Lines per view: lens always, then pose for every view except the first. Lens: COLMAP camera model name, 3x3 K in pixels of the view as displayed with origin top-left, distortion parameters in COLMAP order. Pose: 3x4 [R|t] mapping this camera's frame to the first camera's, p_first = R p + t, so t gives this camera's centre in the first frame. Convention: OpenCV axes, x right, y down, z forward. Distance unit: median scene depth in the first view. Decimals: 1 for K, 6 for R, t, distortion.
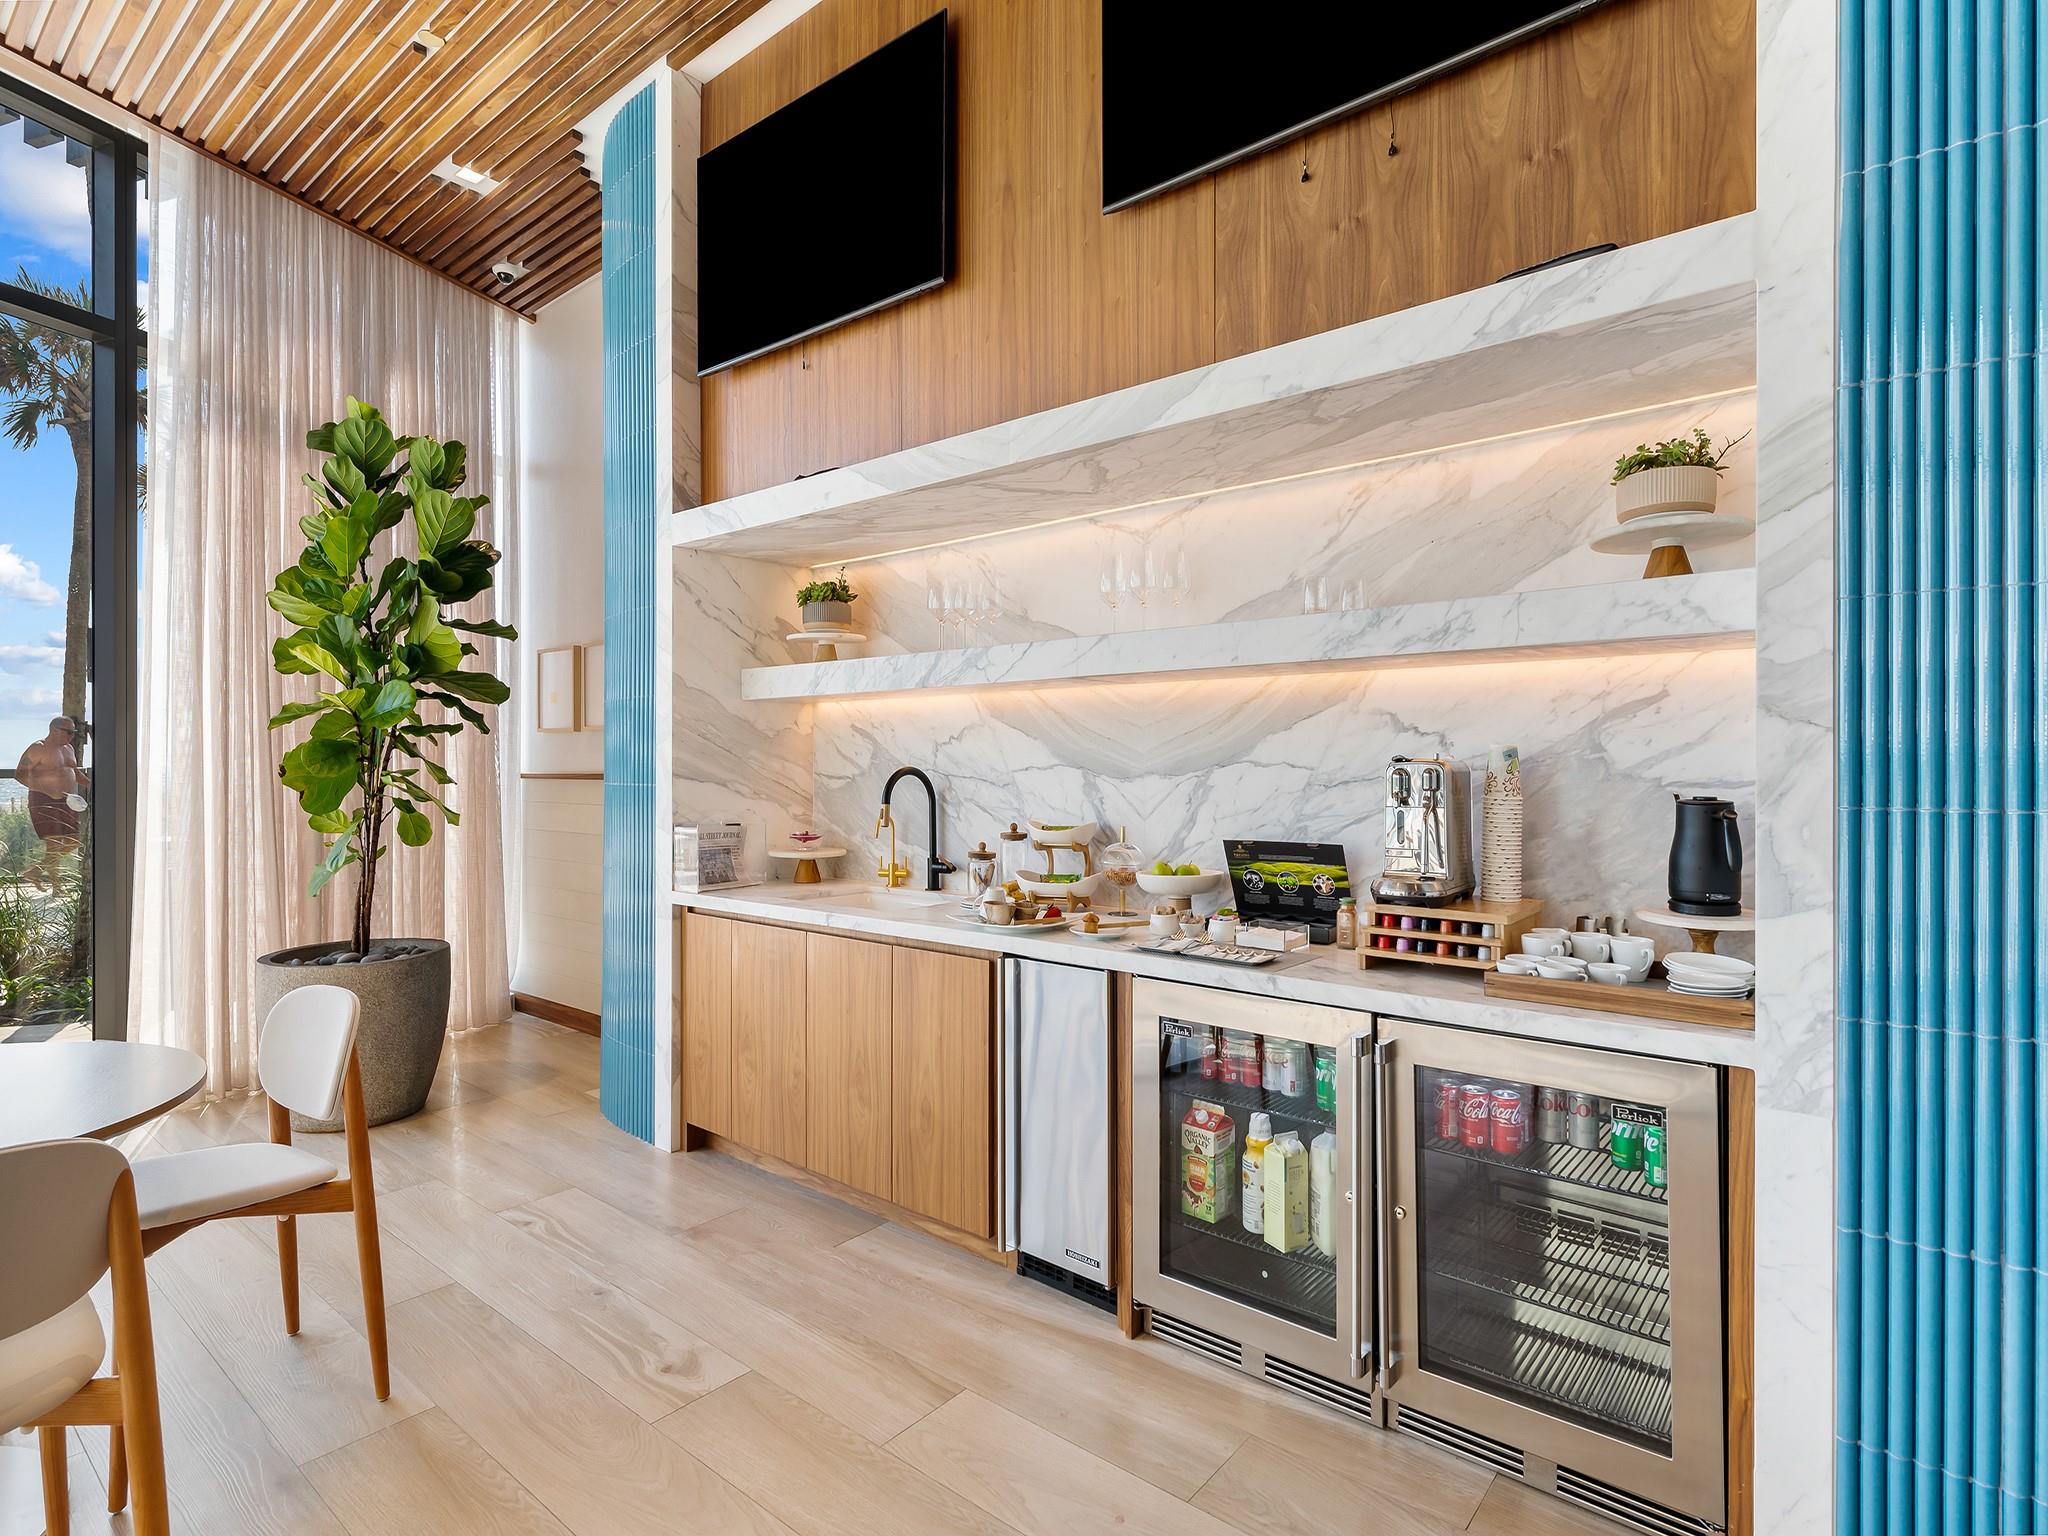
lens RADIAL K [[1029.0, 0, 1024.0], [0, 1029.0, 768.0], [0, 0, 1]] dist [0.002430, -0.011393]
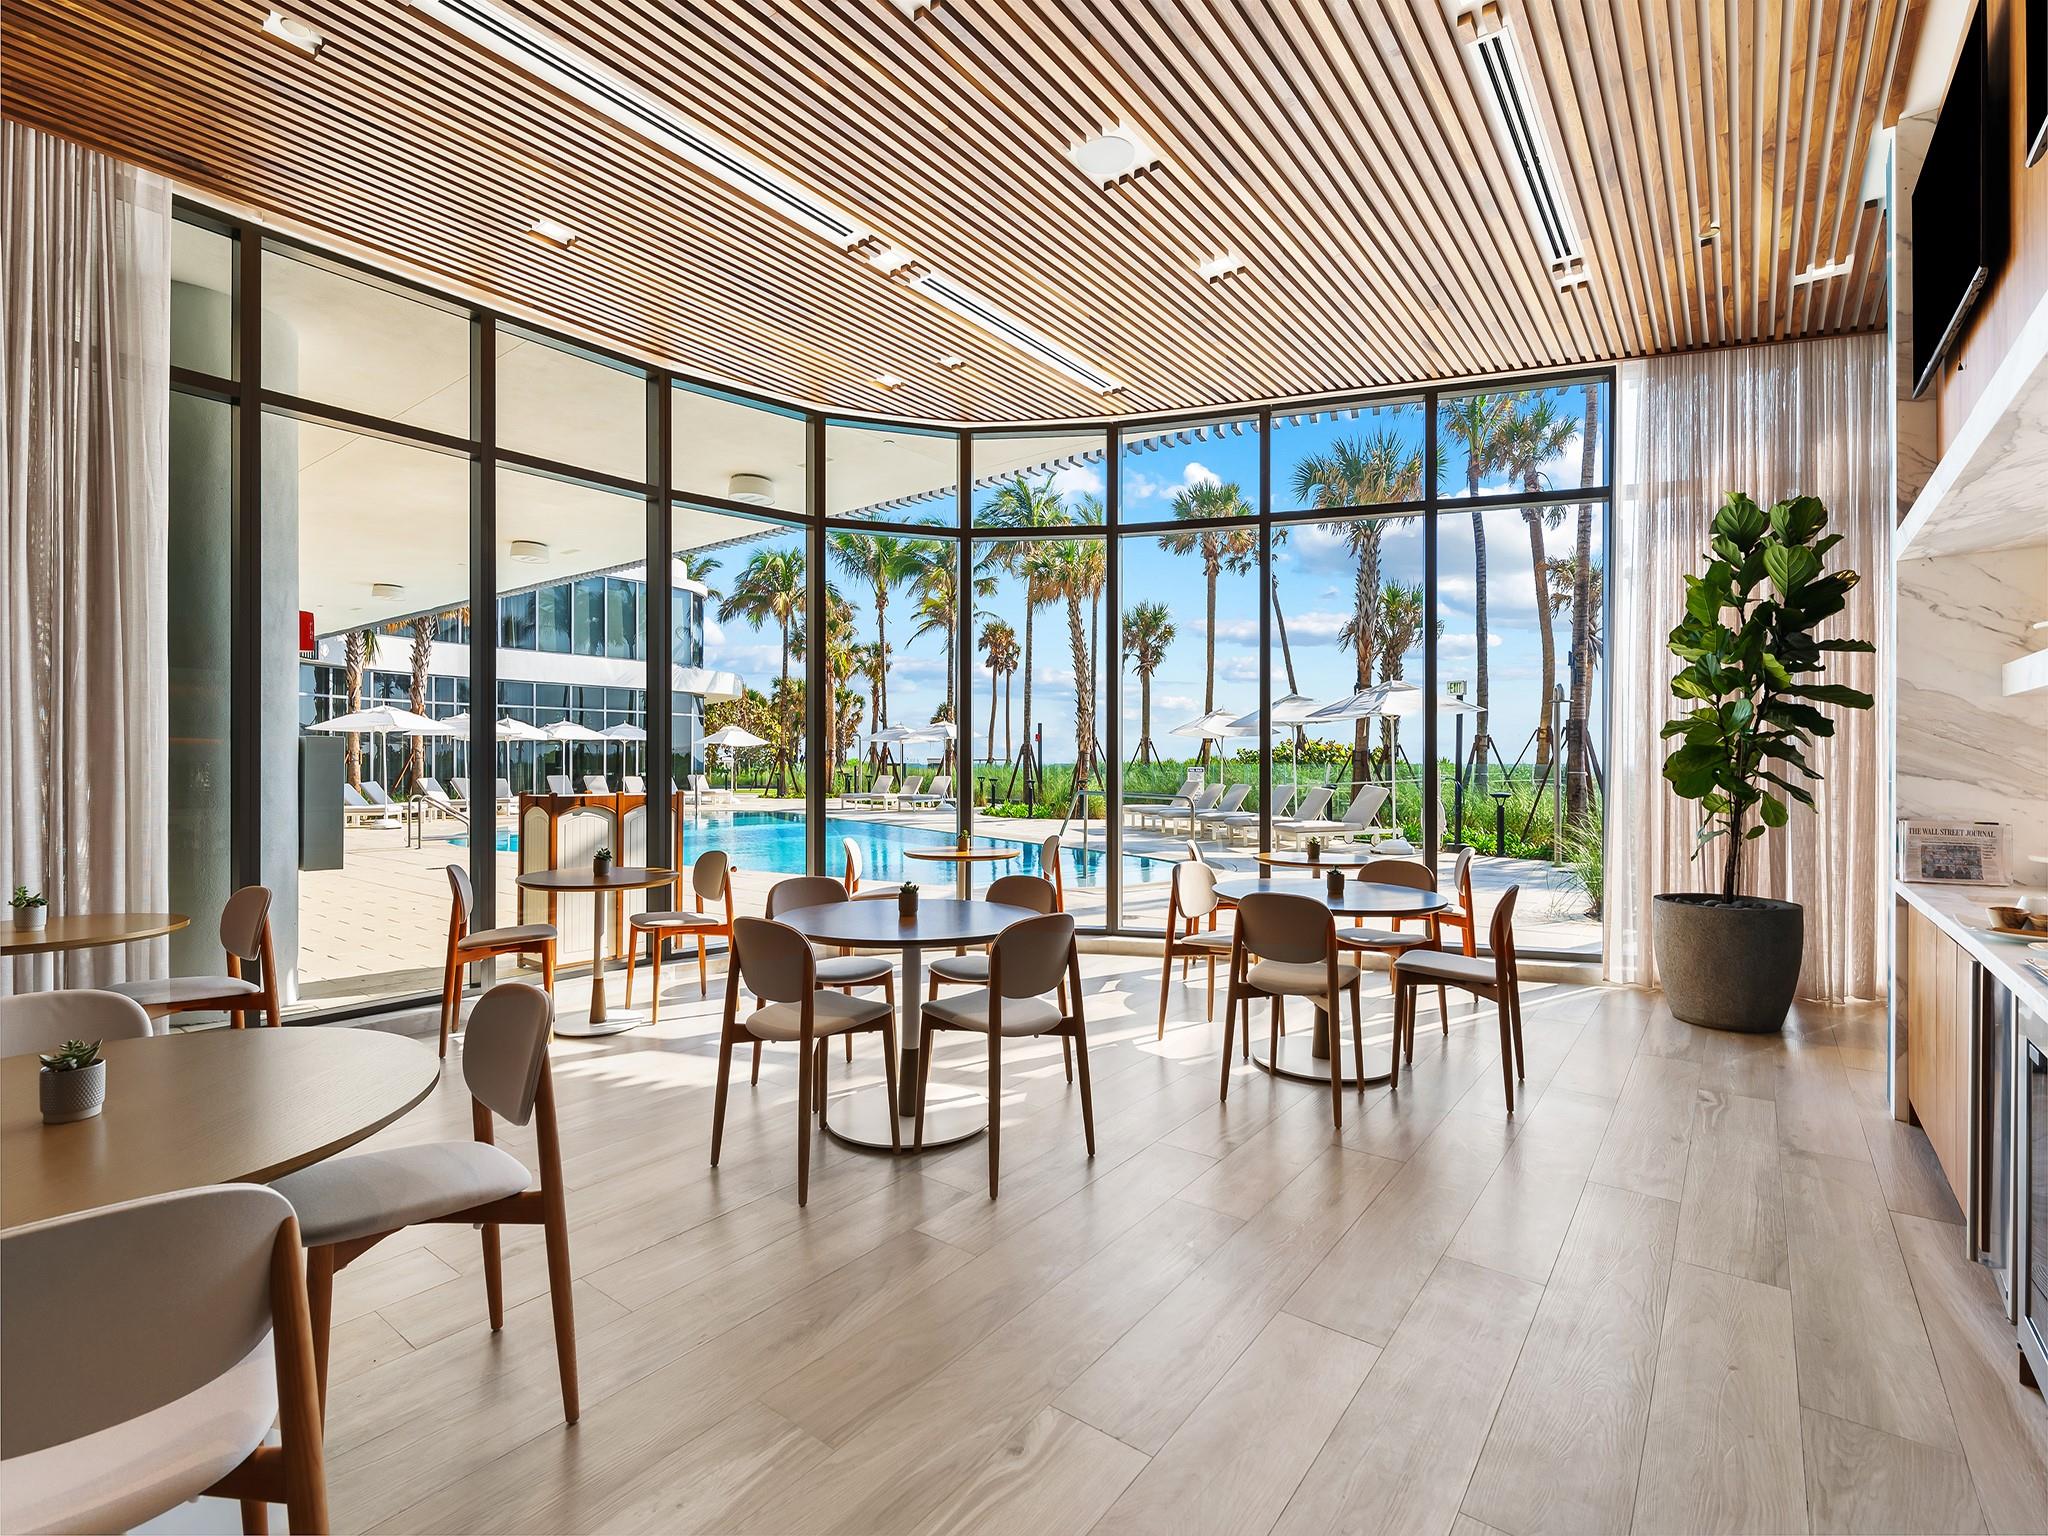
lens RADIAL K [[940.8, 0, 1024.0], [0, 940.8, 768.0], [0, 0, 1]] dist [0.002491, -0.000564]
pose [[0.018945, 0.004991, -0.999808, 0.595251], [-0.005658, 0.999972, 0.004884, 0.002587], [0.999805, 0.005565, 0.018972, 0.058341]]
